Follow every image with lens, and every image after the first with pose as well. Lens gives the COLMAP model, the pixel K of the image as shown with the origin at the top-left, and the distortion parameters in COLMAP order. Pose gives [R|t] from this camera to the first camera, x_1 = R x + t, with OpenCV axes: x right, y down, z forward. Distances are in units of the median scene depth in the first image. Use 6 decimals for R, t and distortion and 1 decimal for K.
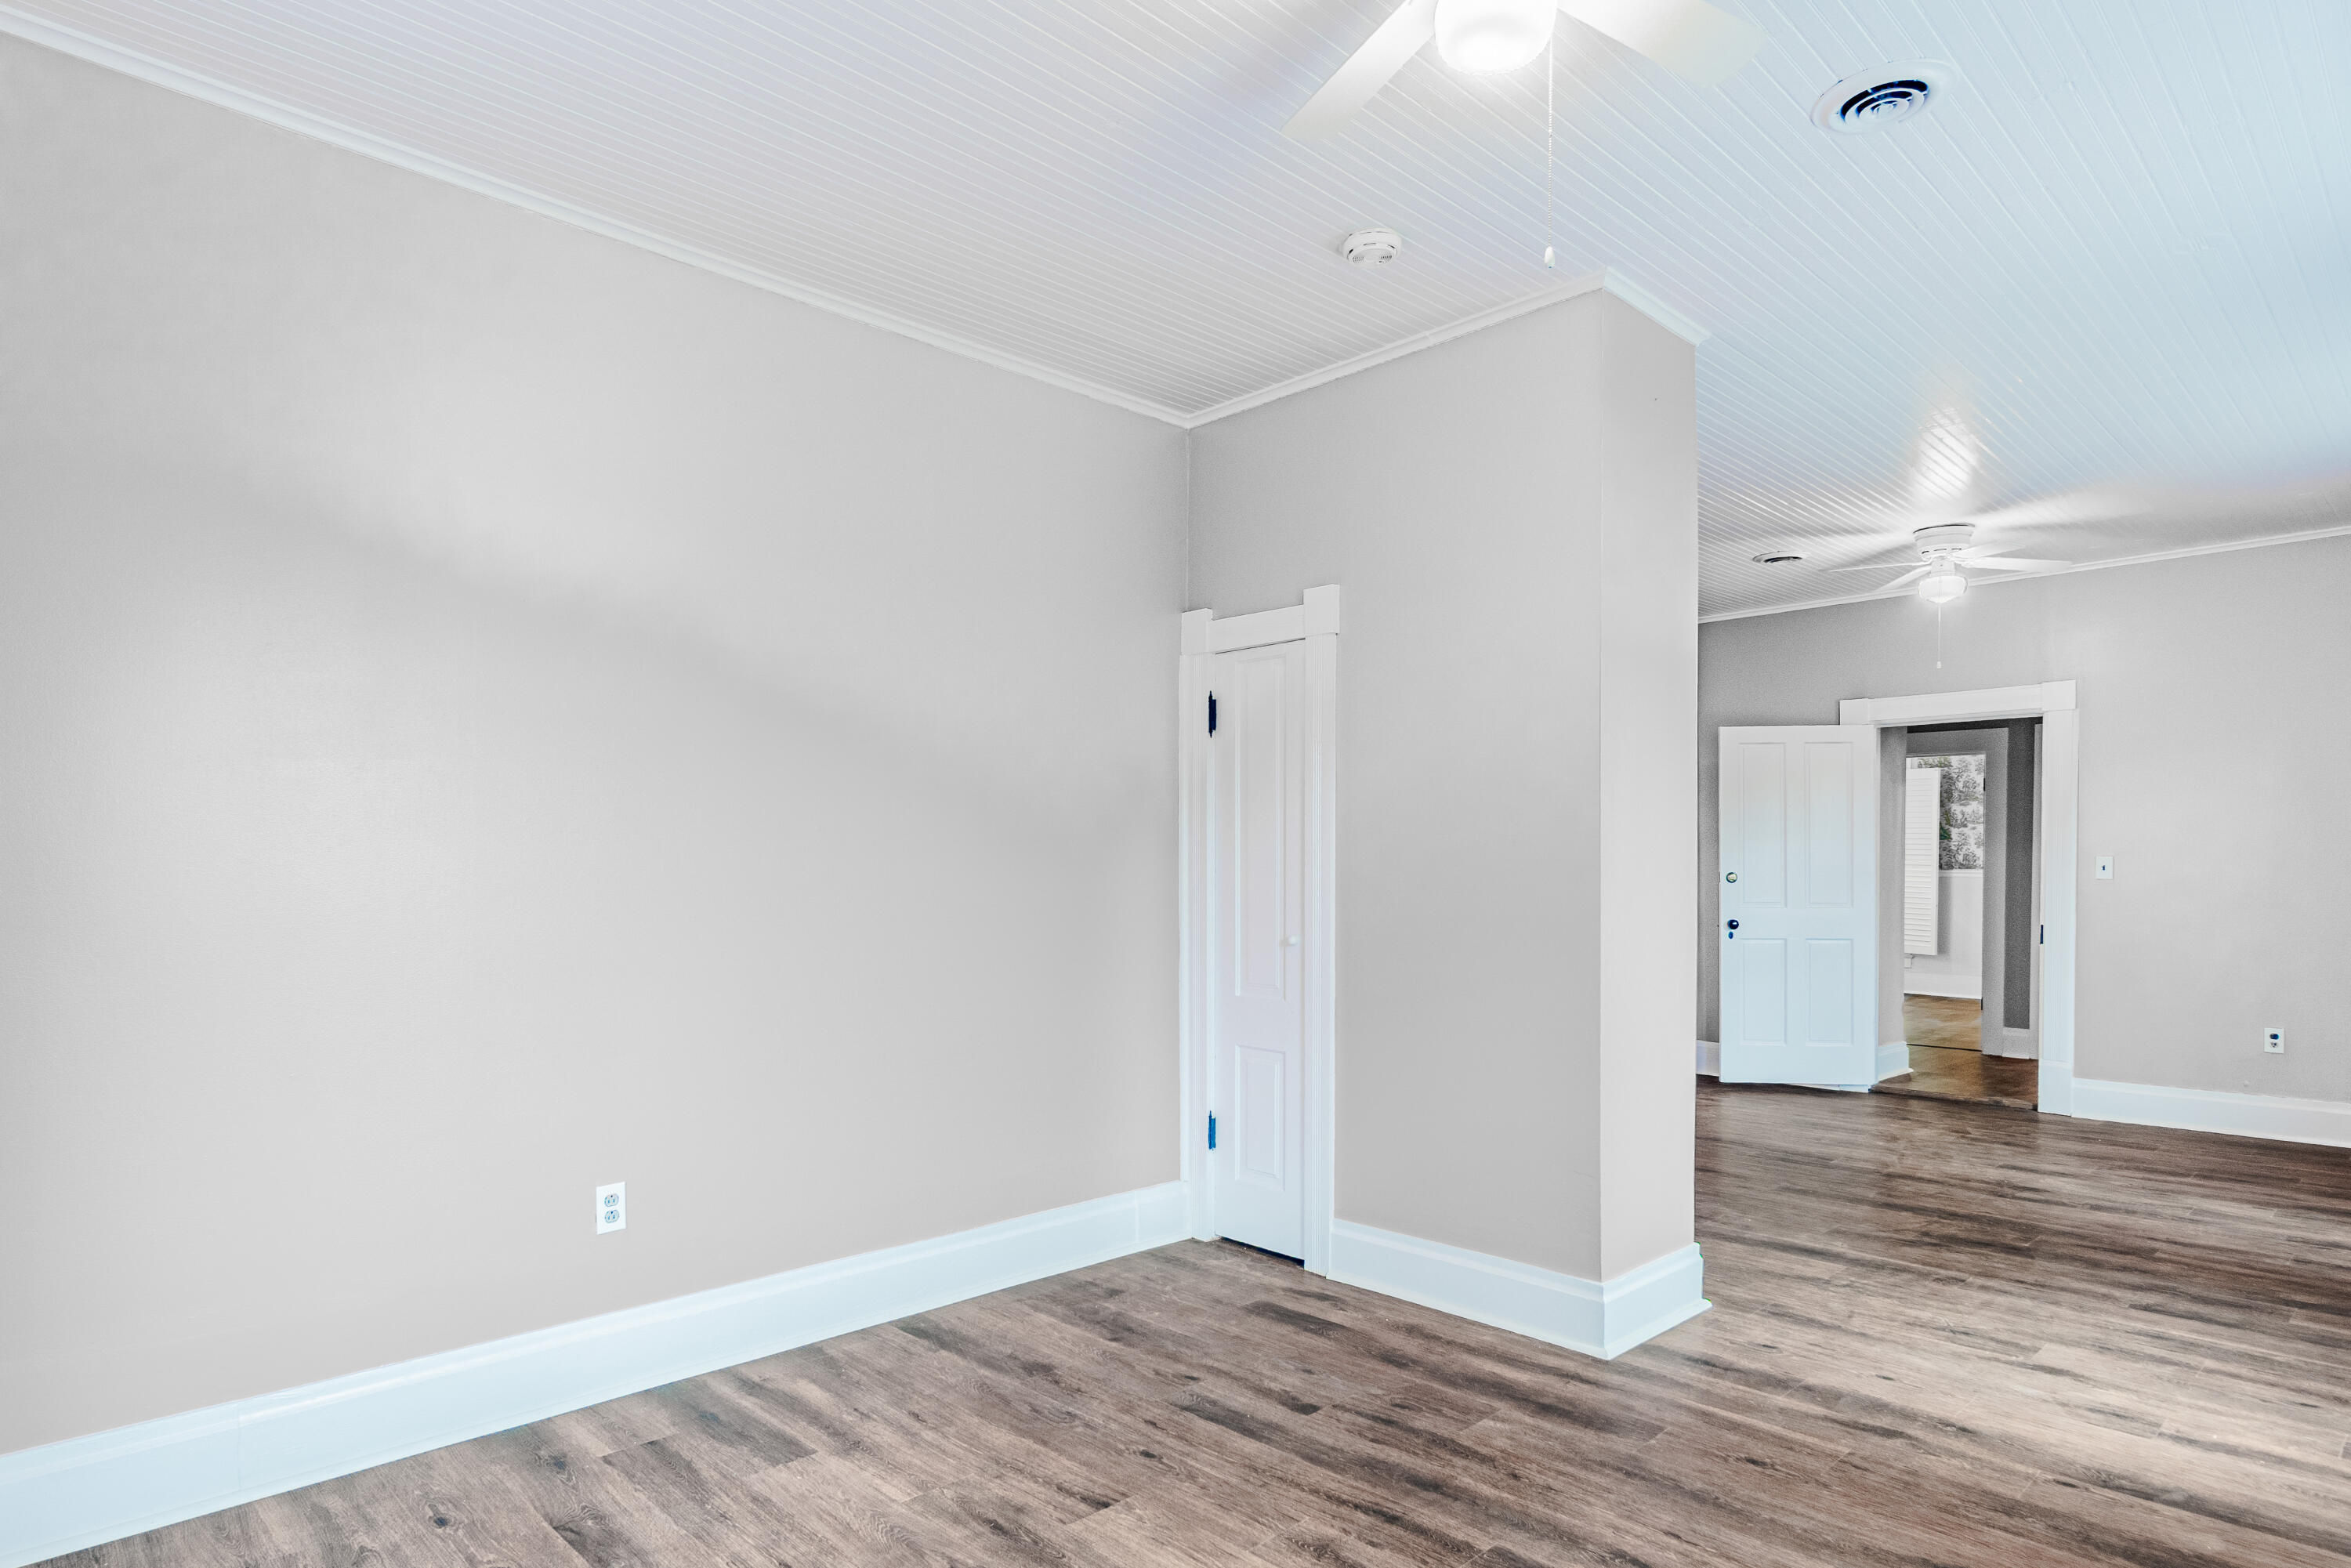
lens RADIAL K [[1313.9, 0, 1182.0], [0, 1313.9, 866.3], [0, 0, 1]] dist [0.002545, 0.000381]
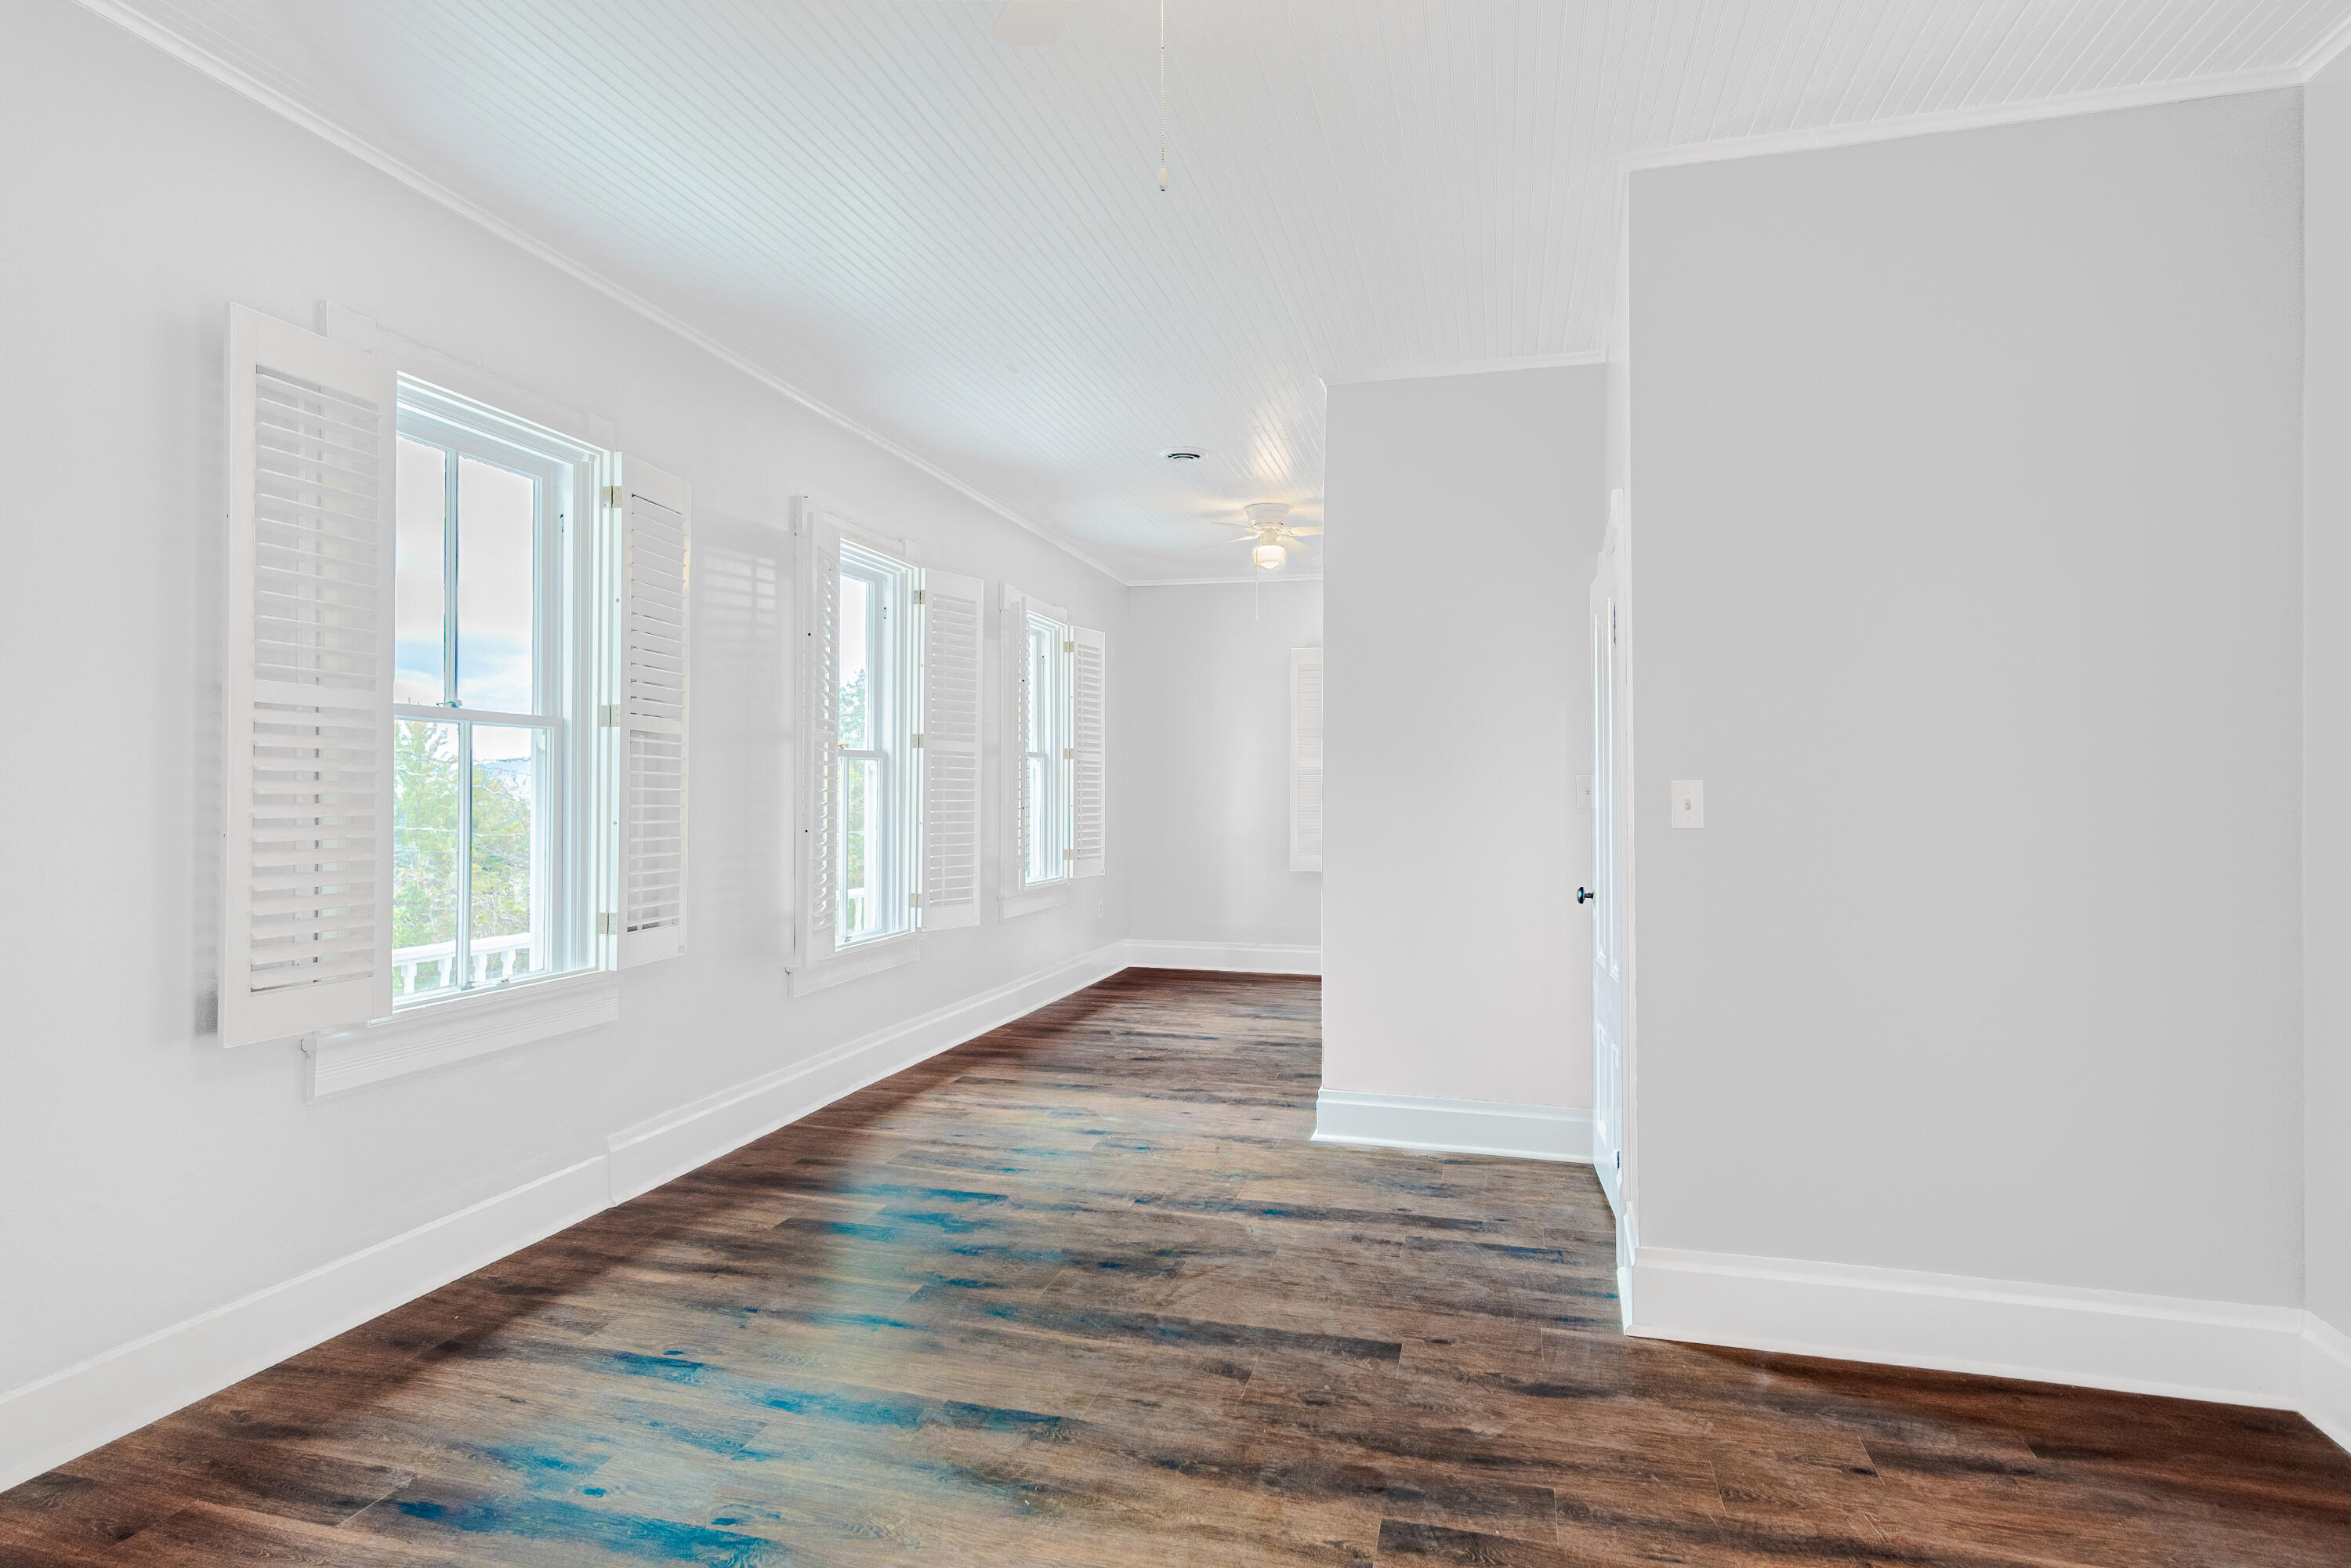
lens RADIAL K [[1285.6, 0, 1175.5], [0, 1285.6, 784.0], [0, 0, 1]] dist [0.001733, 0.000183]
pose [[-0.861249, -0.010132, -0.508082, 1.141088], [-0.004944, 0.999921, -0.011559, -0.000762], [0.508159, -0.007443, -0.861231, 1.985835]]
